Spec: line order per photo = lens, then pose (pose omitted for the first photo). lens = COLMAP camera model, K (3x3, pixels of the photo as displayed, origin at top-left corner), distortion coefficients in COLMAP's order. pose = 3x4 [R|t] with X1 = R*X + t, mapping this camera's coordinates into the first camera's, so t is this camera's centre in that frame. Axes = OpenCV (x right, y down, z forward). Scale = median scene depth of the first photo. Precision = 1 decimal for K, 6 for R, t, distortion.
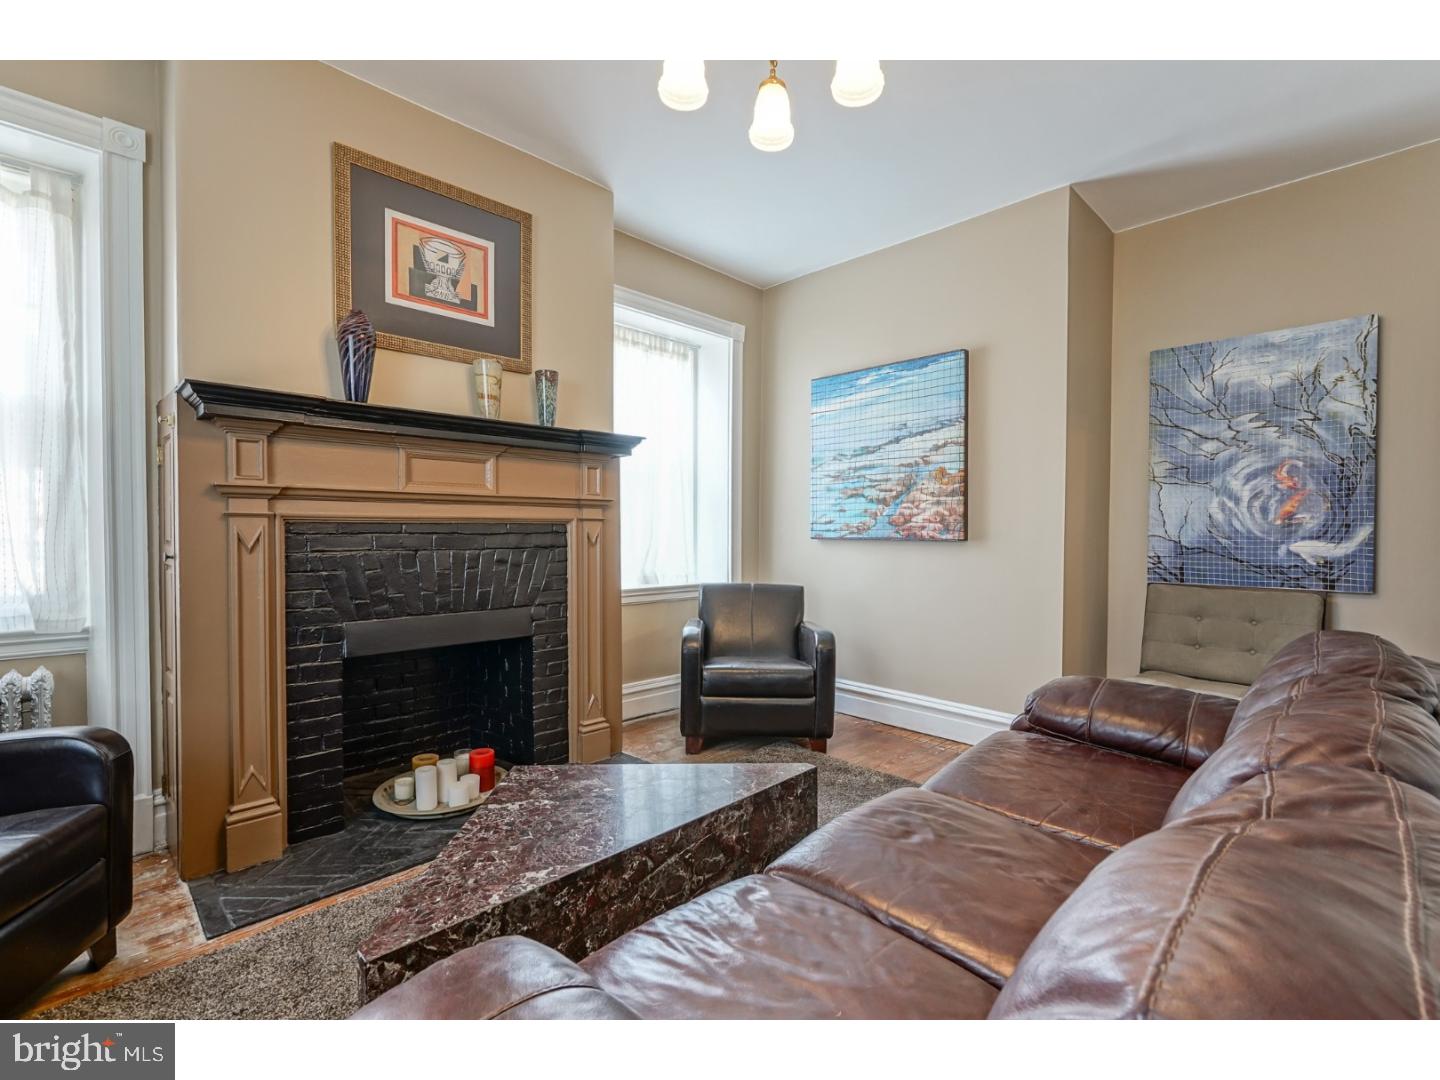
lens RADIAL K [[658.5, 0, 721.7], [0, 658.5, 540.8], [0, 0, 1]] dist [-0.000311, -0.000079]
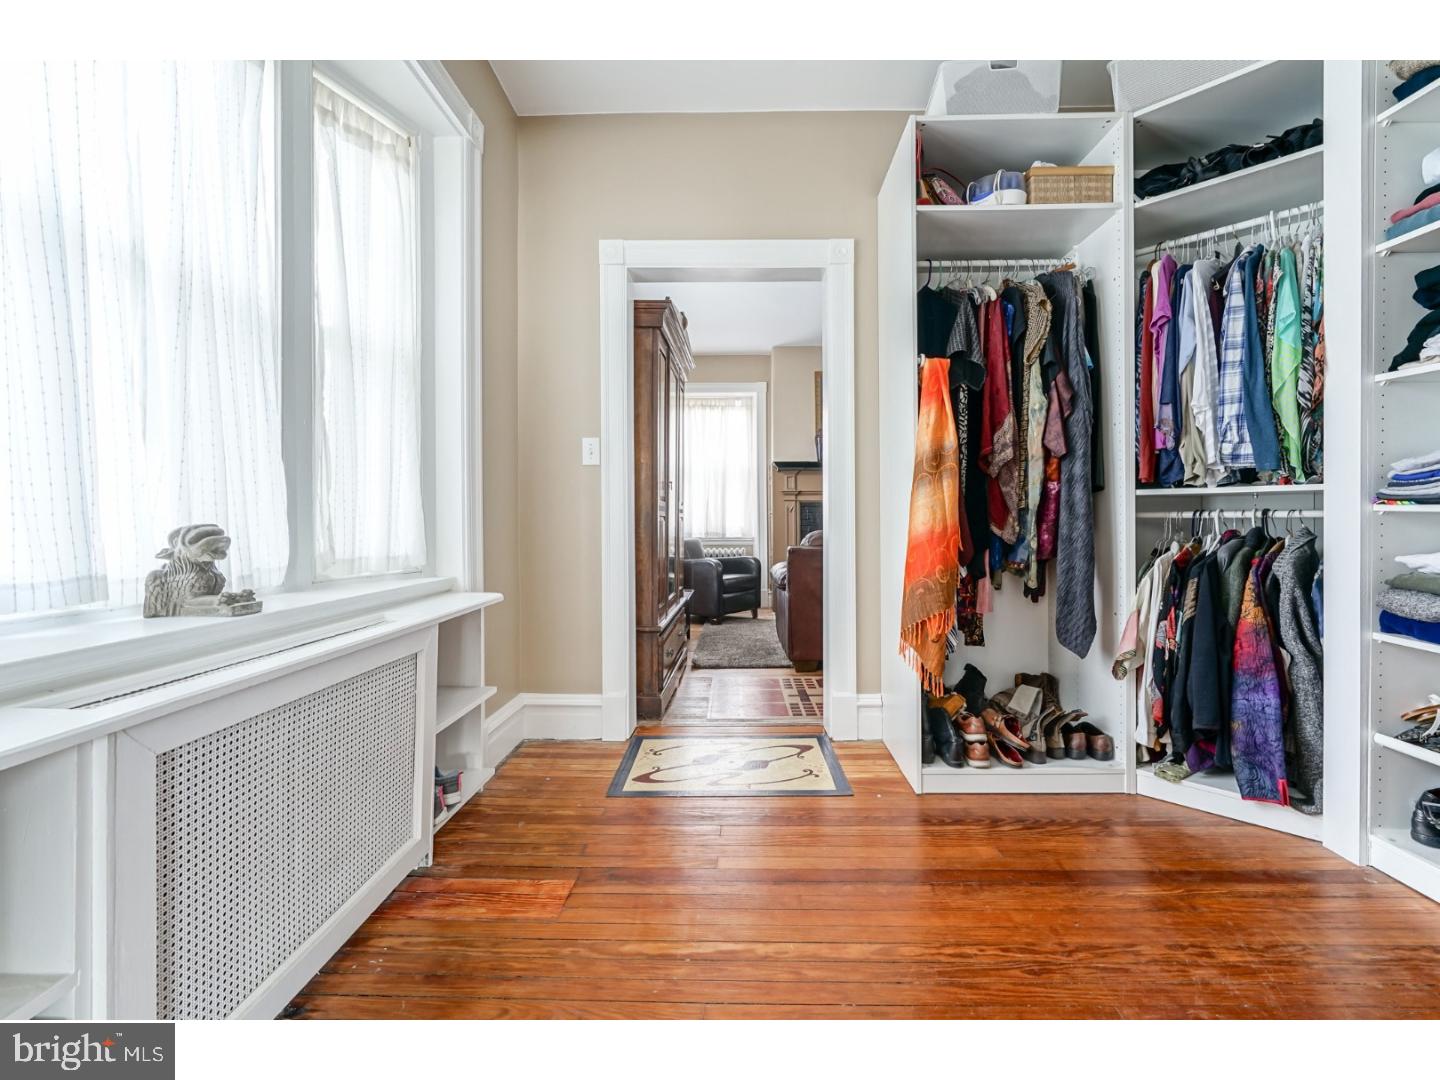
lens RADIAL K [[658.5, 0, 725.8], [0, 658.5, 526.2], [0, 0, 1]] dist [-0.000311, -0.000079]
pose [[0.686058, 0.007924, -0.727504, 1.323781], [-0.004368, 0.999968, 0.006772, 0.061332], [0.727534, -0.001468, 0.686070, -1.343909]]
